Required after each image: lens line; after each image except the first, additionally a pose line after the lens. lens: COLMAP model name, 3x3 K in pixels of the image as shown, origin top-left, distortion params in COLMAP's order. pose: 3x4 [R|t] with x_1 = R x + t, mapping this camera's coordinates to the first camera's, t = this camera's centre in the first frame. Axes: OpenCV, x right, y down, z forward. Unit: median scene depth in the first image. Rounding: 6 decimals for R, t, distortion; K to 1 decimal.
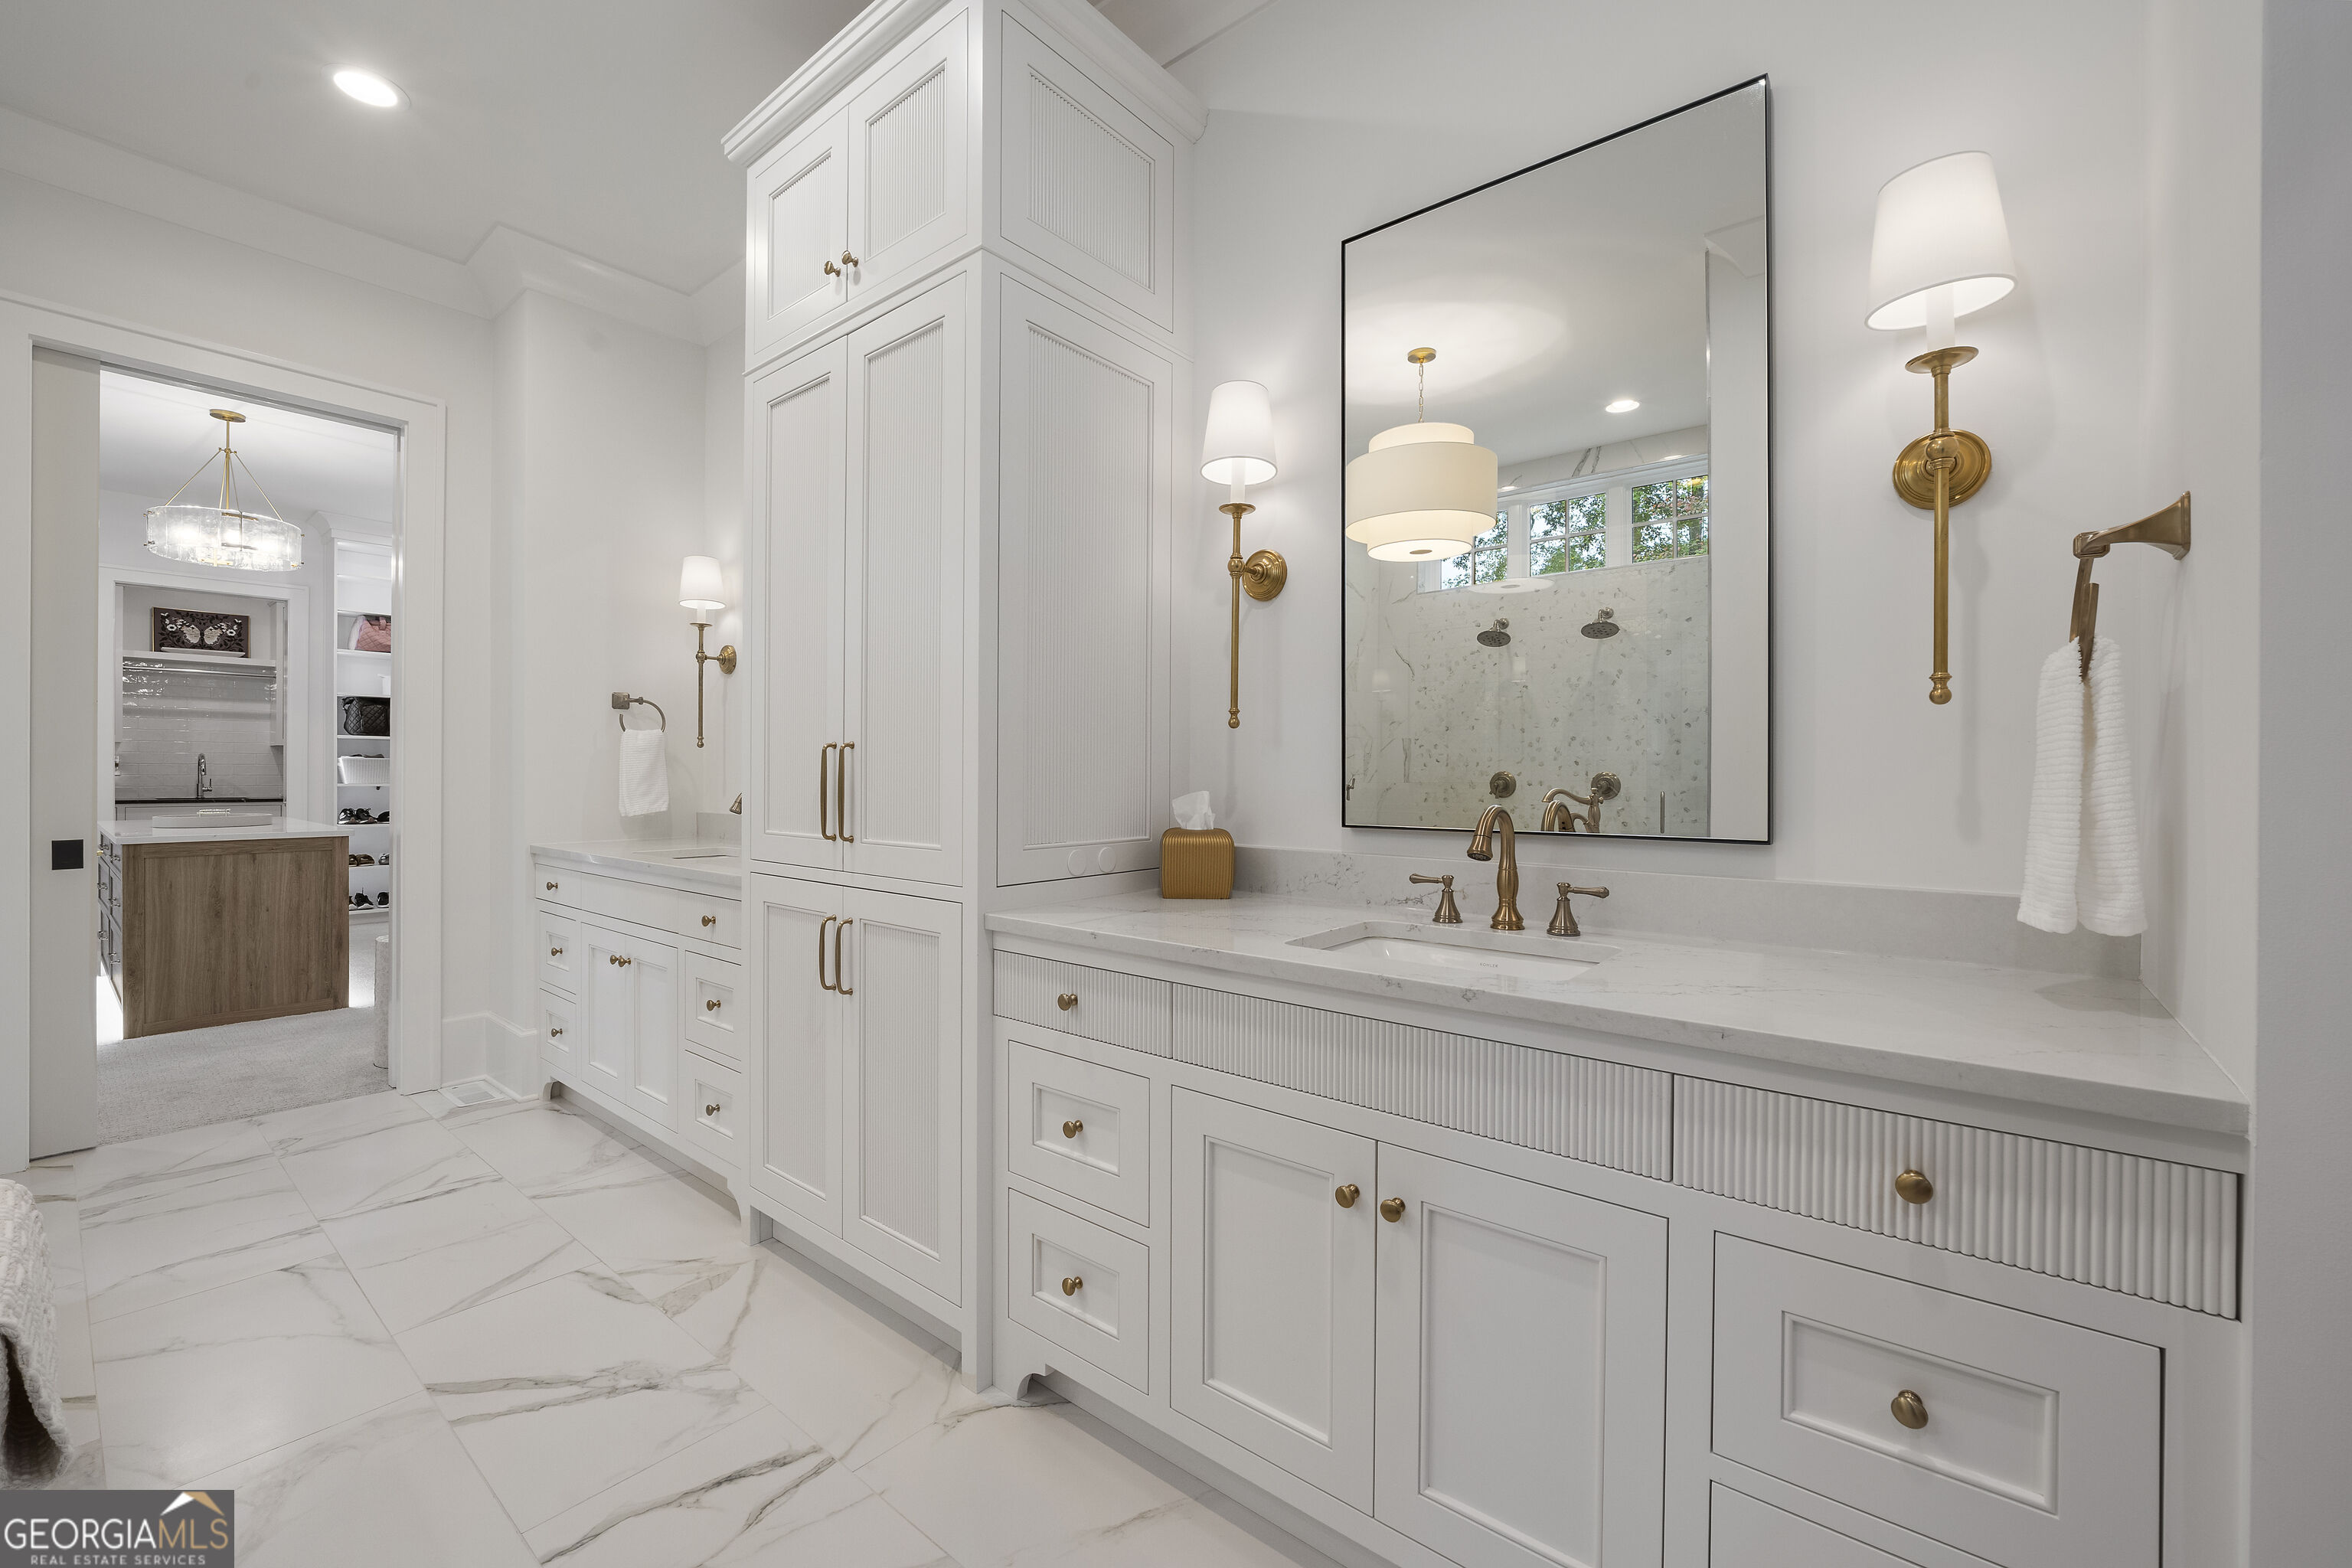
lens RADIAL K [[927.2, 0, 1173.8], [0, 927.2, 781.1], [0, 0, 1]] dist [-0.012868, 0.000805]
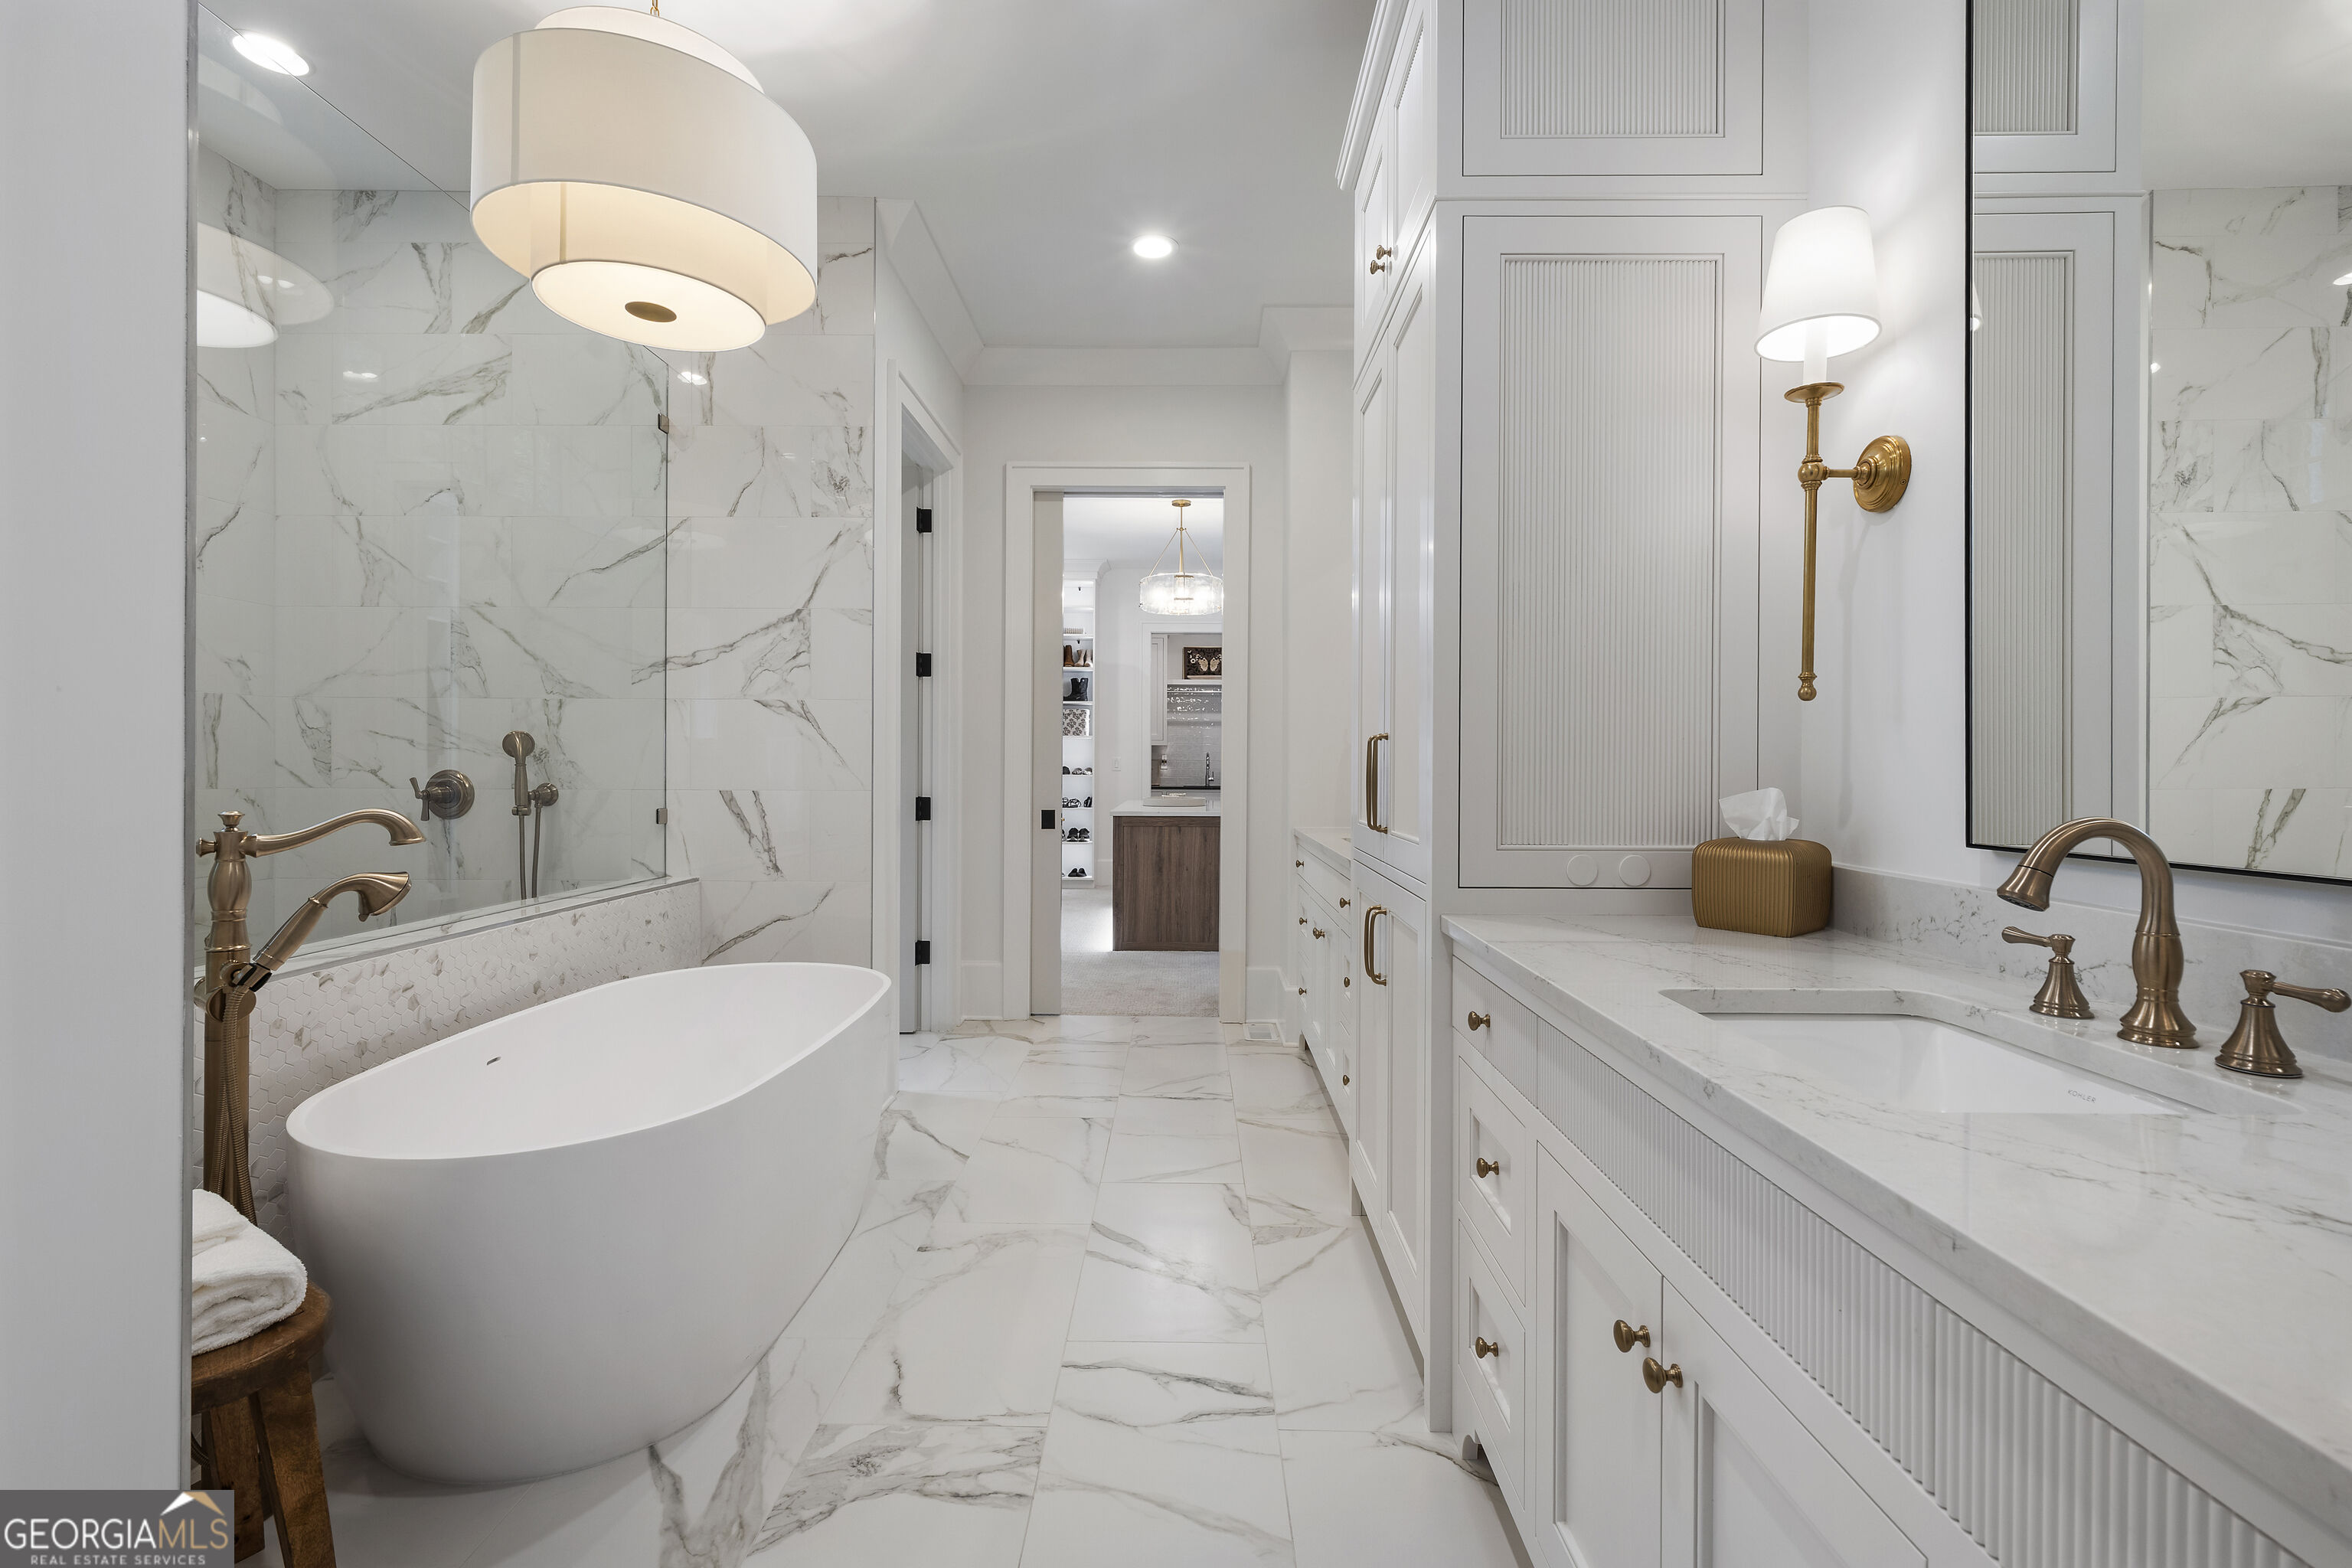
lens RADIAL K [[1014.1, 0, 1186.9], [0, 1014.1, 772.0], [0, 0, 1]] dist [0.003247, -0.000518]
pose [[0.639726, 0.003487, -0.768595, 0.353644], [-0.007035, 0.999974, -0.001318, 0.002488], [0.768571, 0.006250, 0.639734, 0.129995]]
